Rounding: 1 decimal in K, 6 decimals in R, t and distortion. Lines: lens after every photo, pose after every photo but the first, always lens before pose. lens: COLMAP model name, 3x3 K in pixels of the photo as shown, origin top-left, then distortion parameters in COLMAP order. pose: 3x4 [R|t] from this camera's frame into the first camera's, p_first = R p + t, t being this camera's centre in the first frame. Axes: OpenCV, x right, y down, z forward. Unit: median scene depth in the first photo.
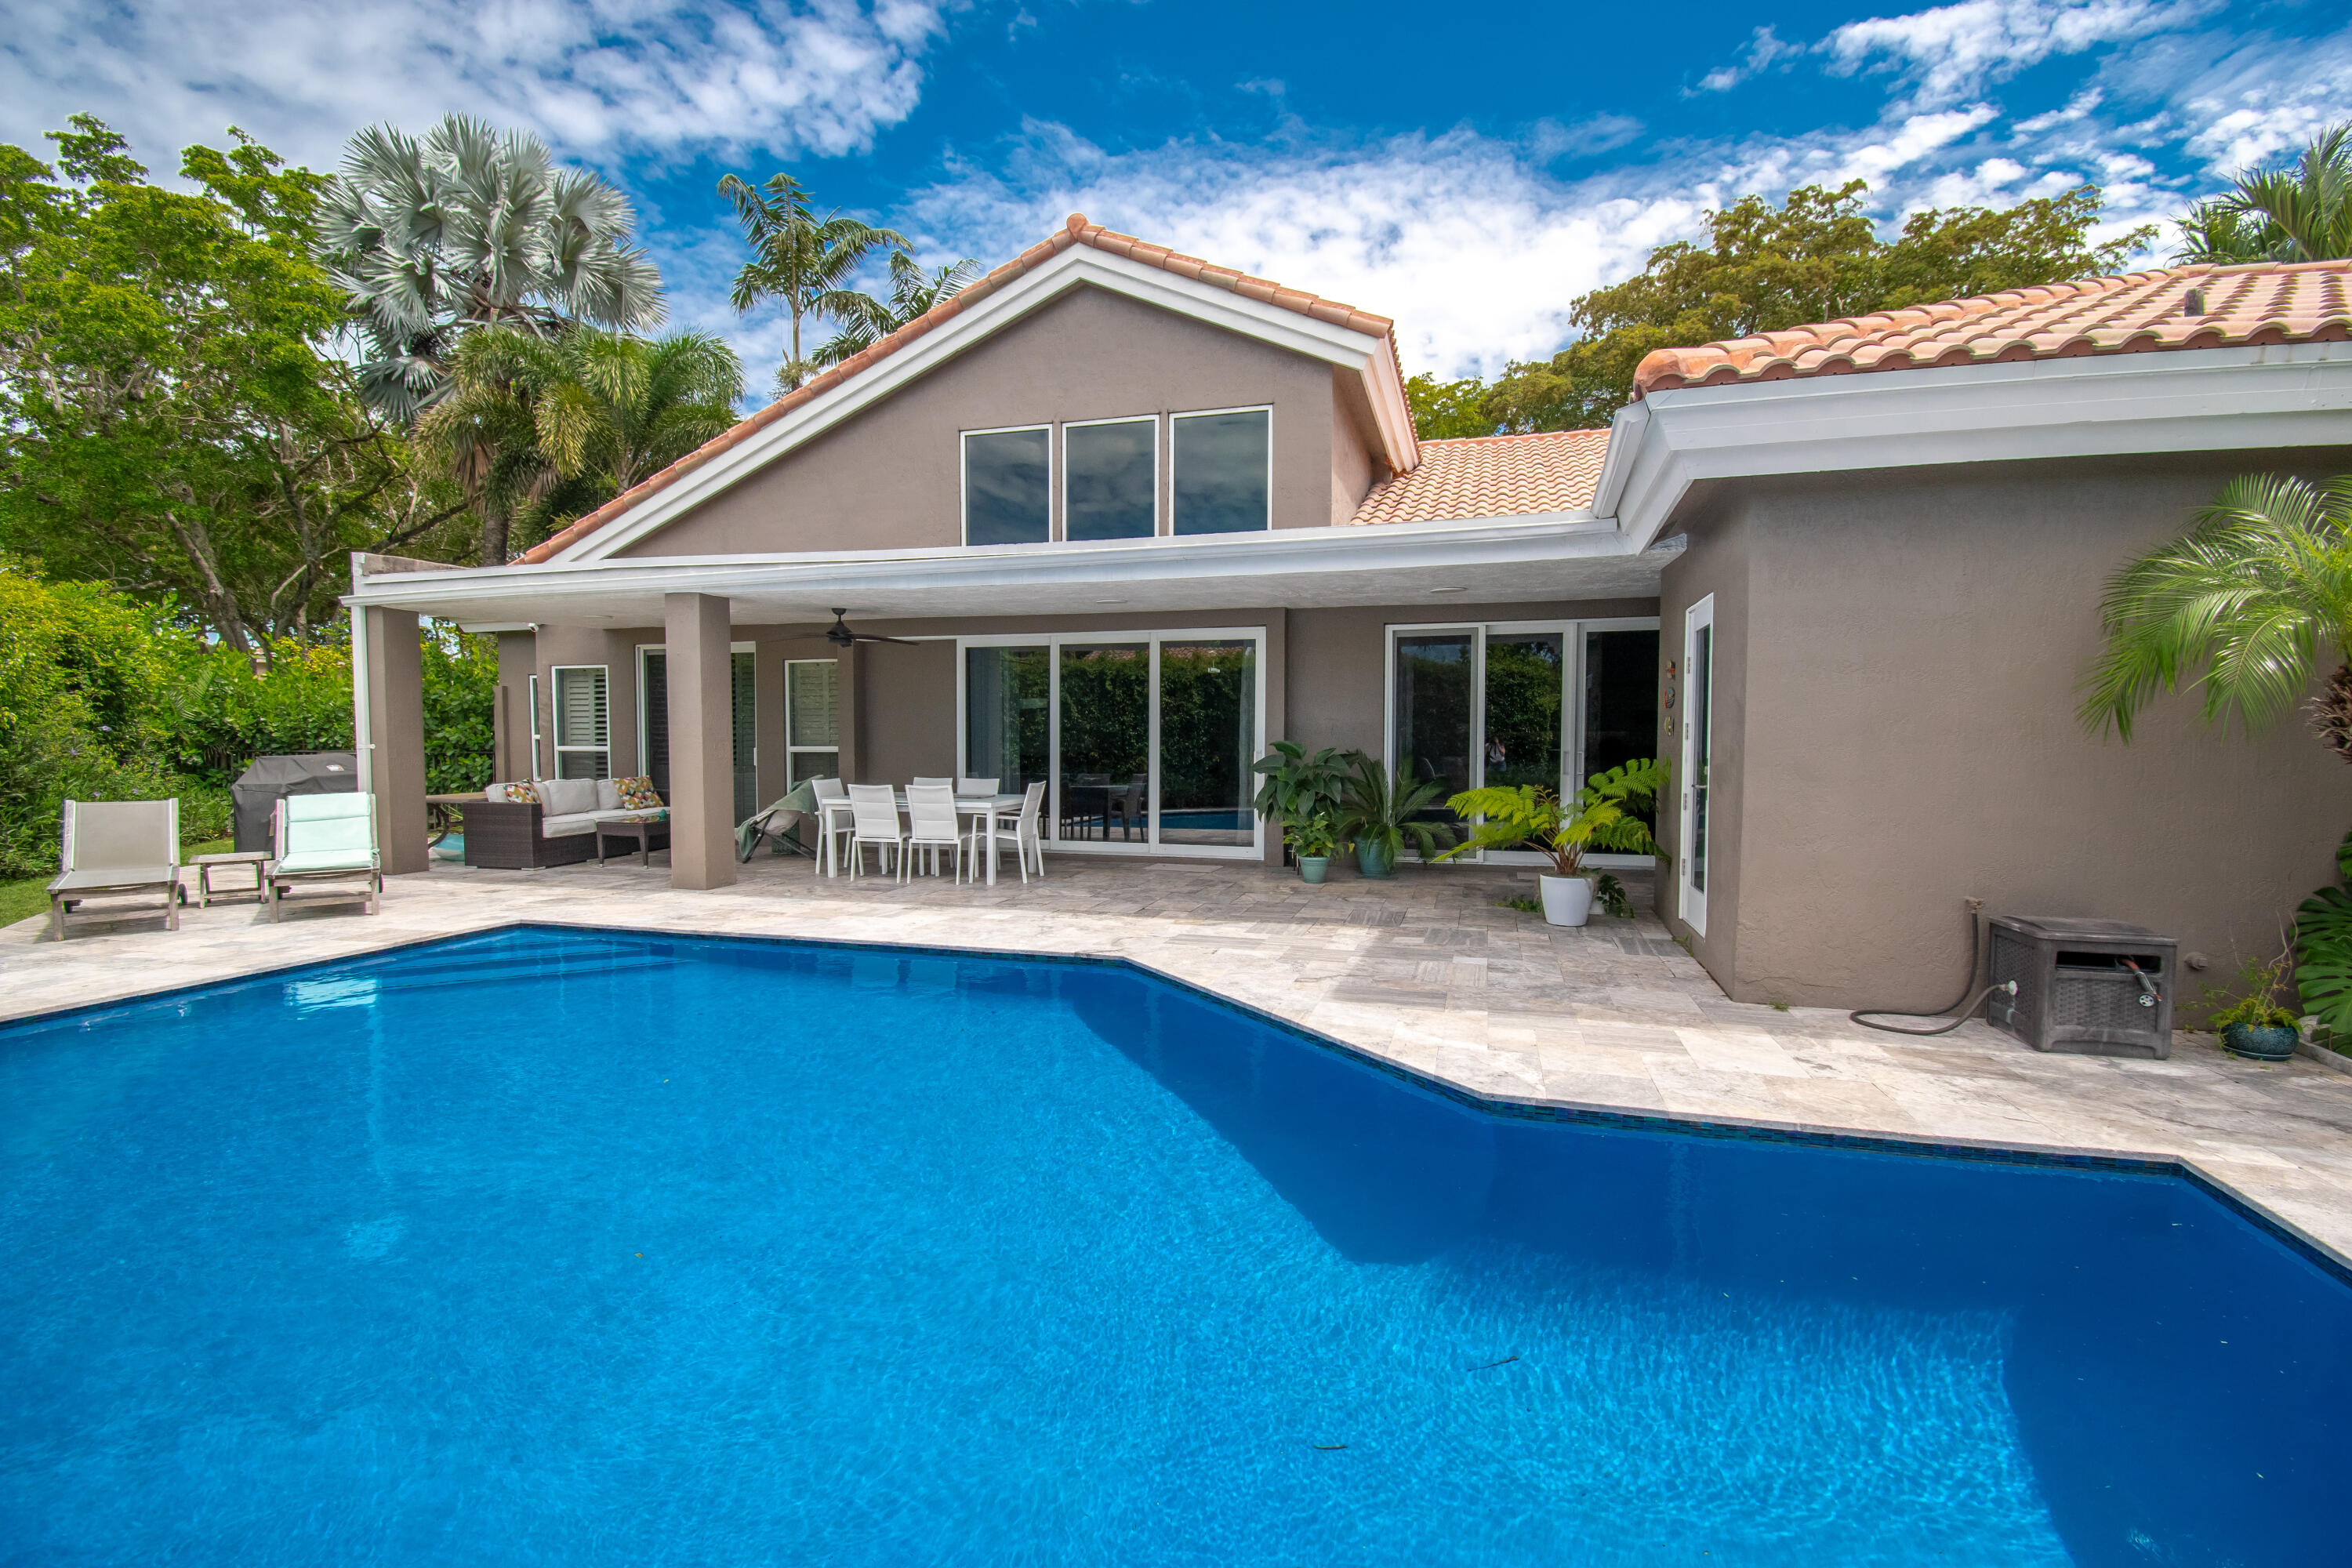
lens RADIAL K [[1042.9, 0, 1224.0], [0, 1042.9, 787.0], [0, 0, 1]] dist [-0.025941, -0.004172]
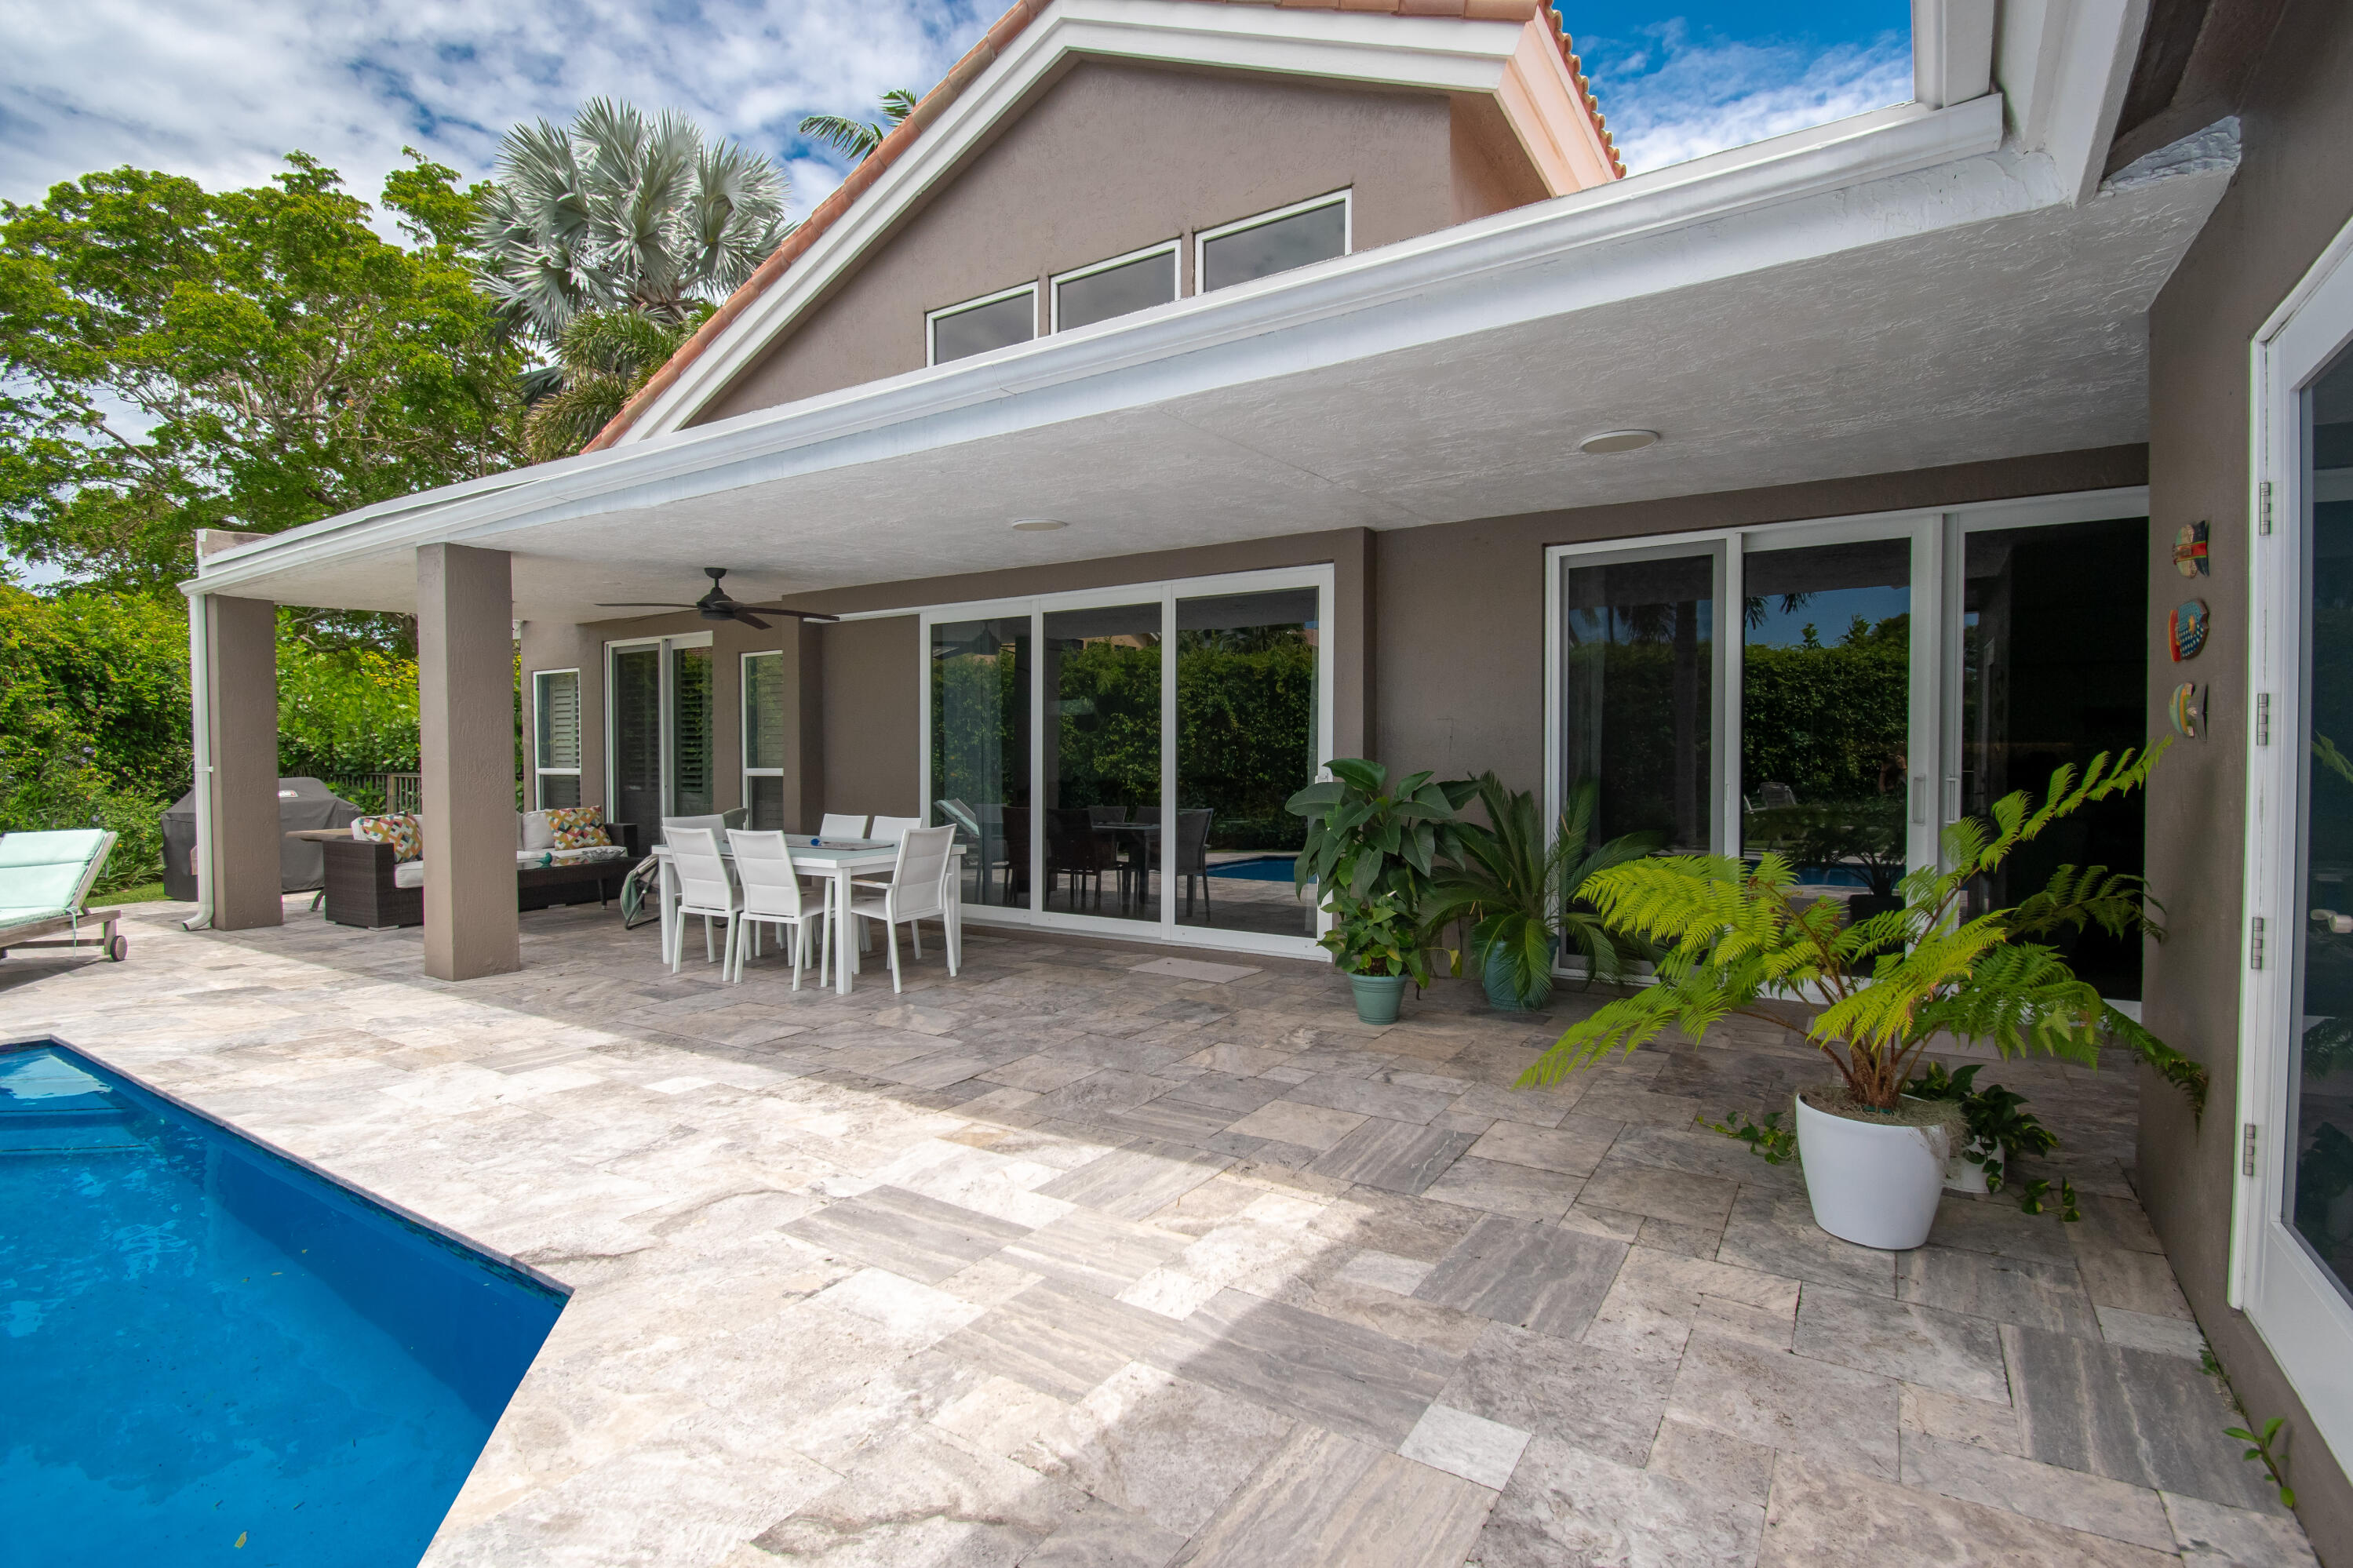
lens RADIAL K [[1115.6, 0, 1197.9], [0, 1115.6, 781.2], [0, 0, 1]] dist [-0.012529, 0.000370]
pose [[0.952615, 0.001948, -0.304172, 0.118032], [-0.010807, 0.999565, -0.027443, -0.009867], [0.303986, 0.029430, 0.952222, 0.287427]]
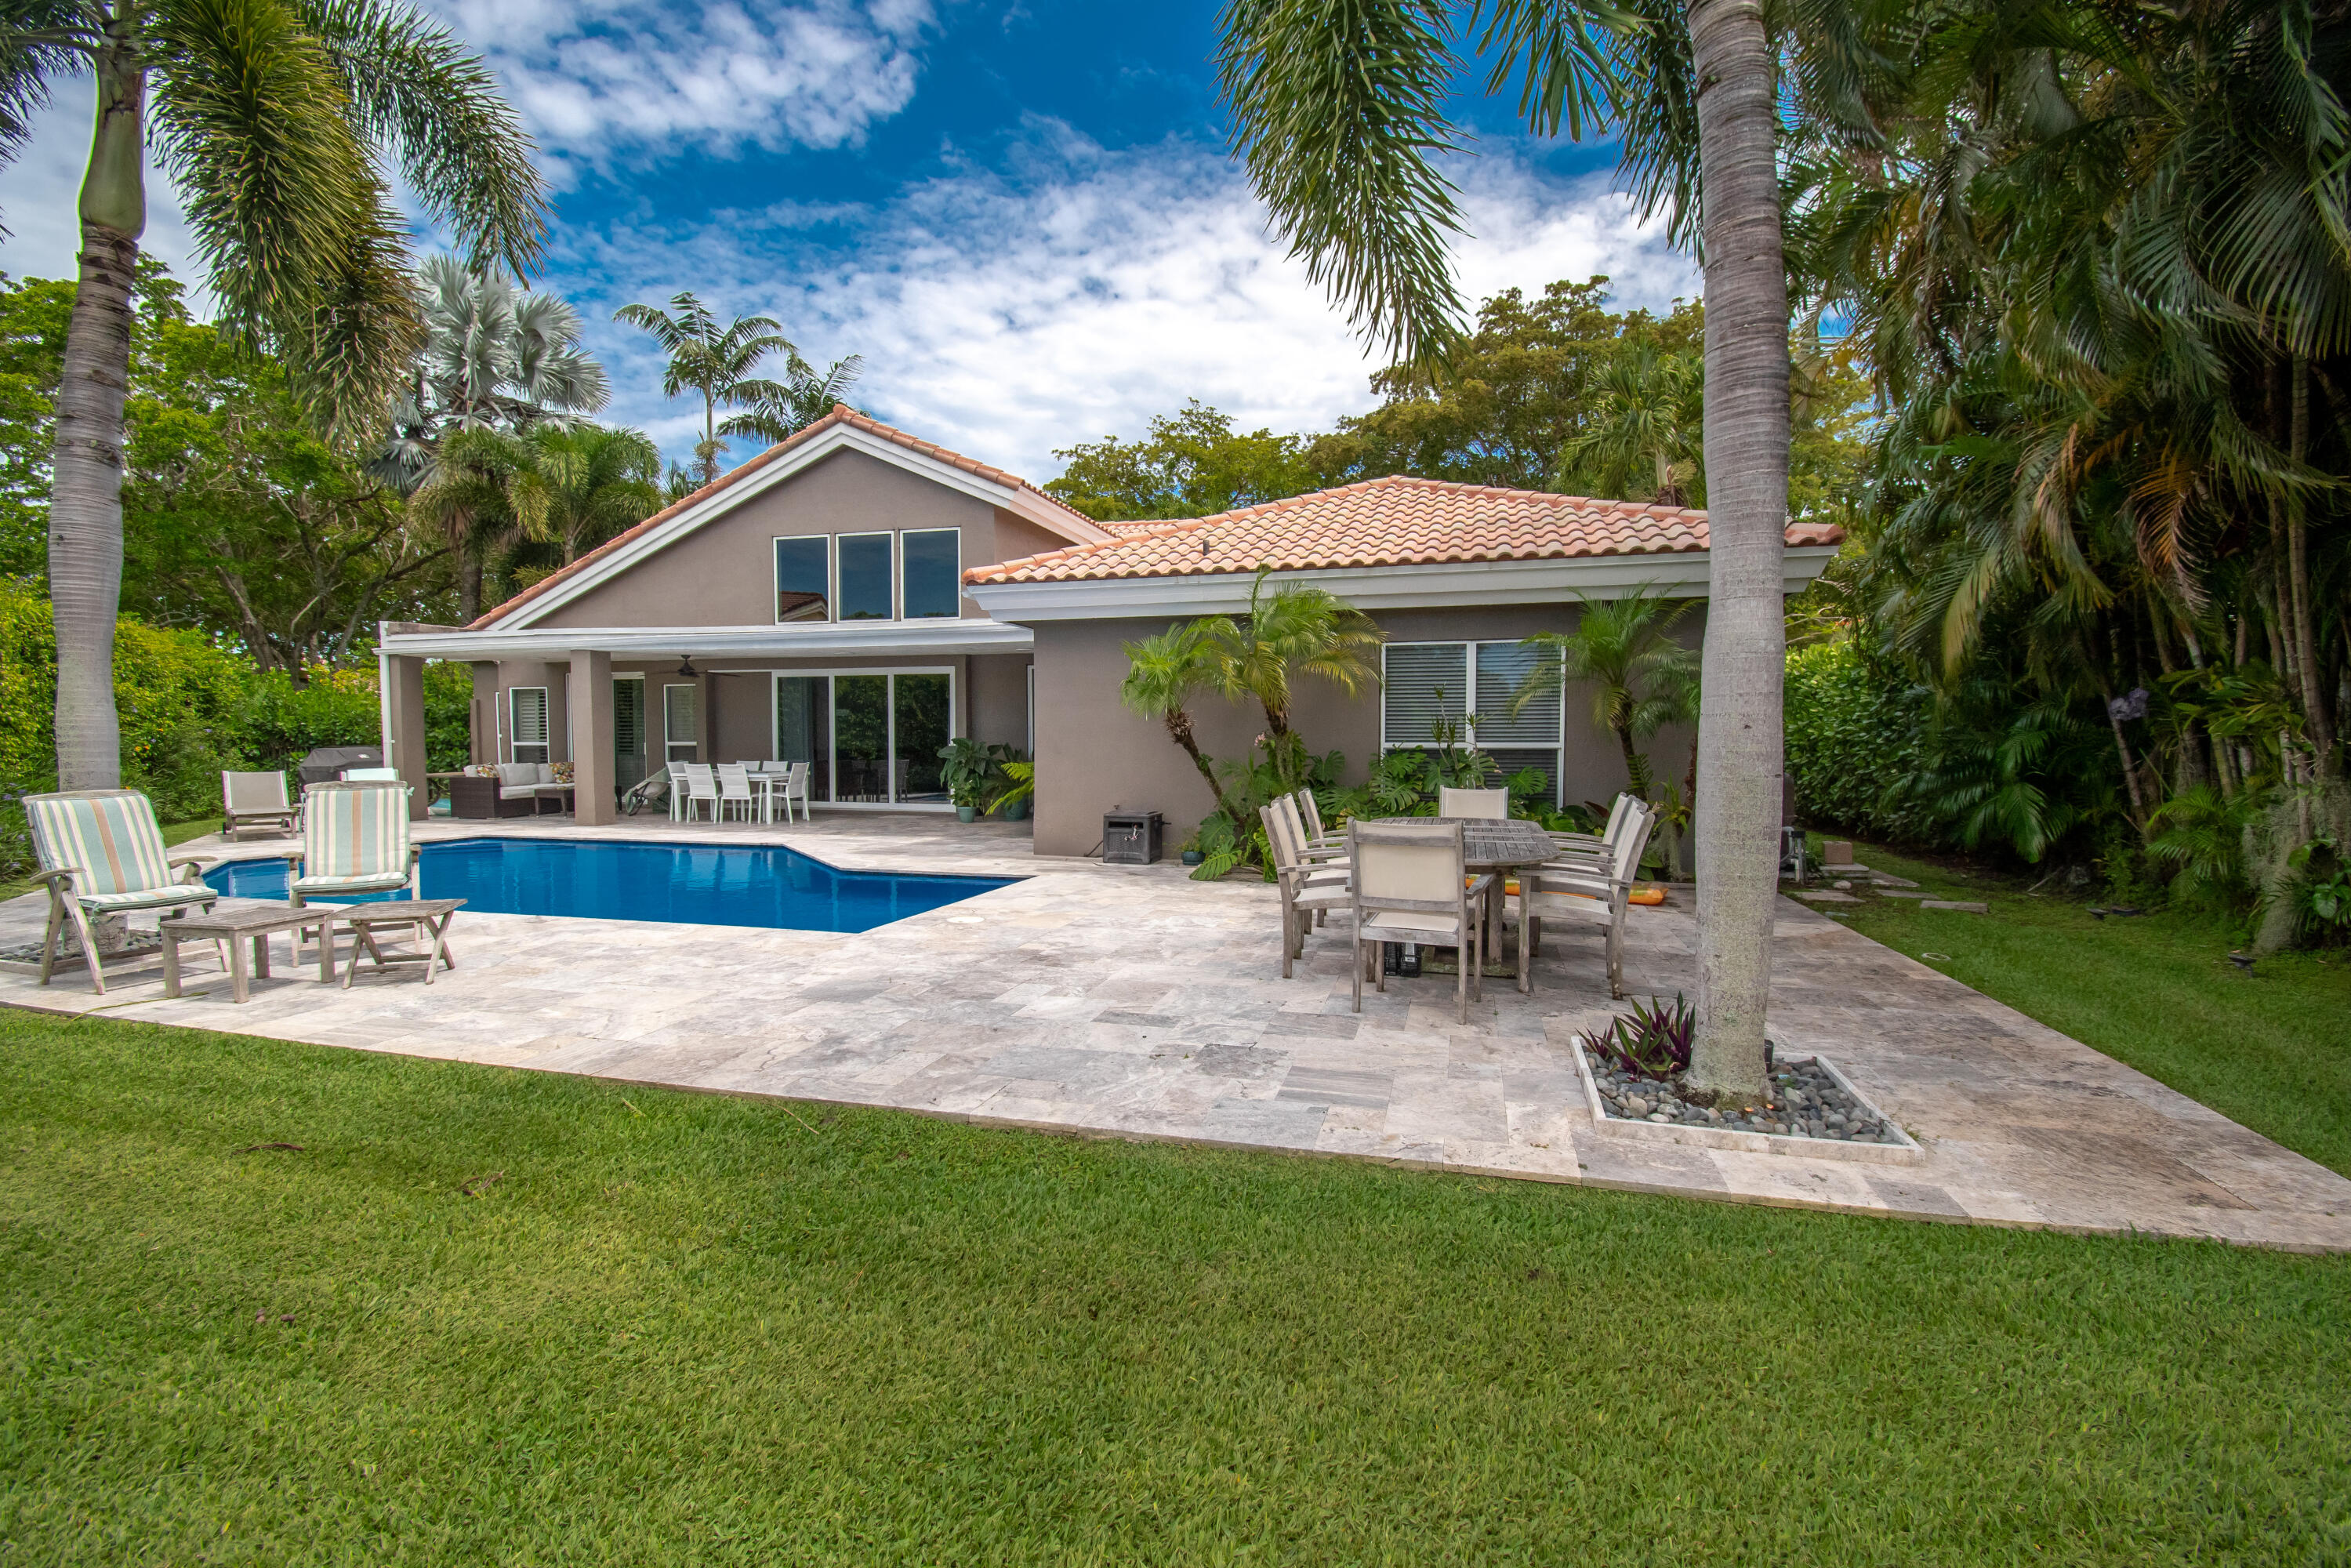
lens RADIAL K [[1042.5, 0, 1256.3], [0, 1042.5, 789.7], [0, 0, 1]] dist [-0.025941, -0.004172]
pose [[0.999563, -0.003608, 0.029344, 0.339494], [0.003415, 0.999972, 0.006611, 0.020442], [-0.029367, -0.006508, 0.999548, -0.457334]]
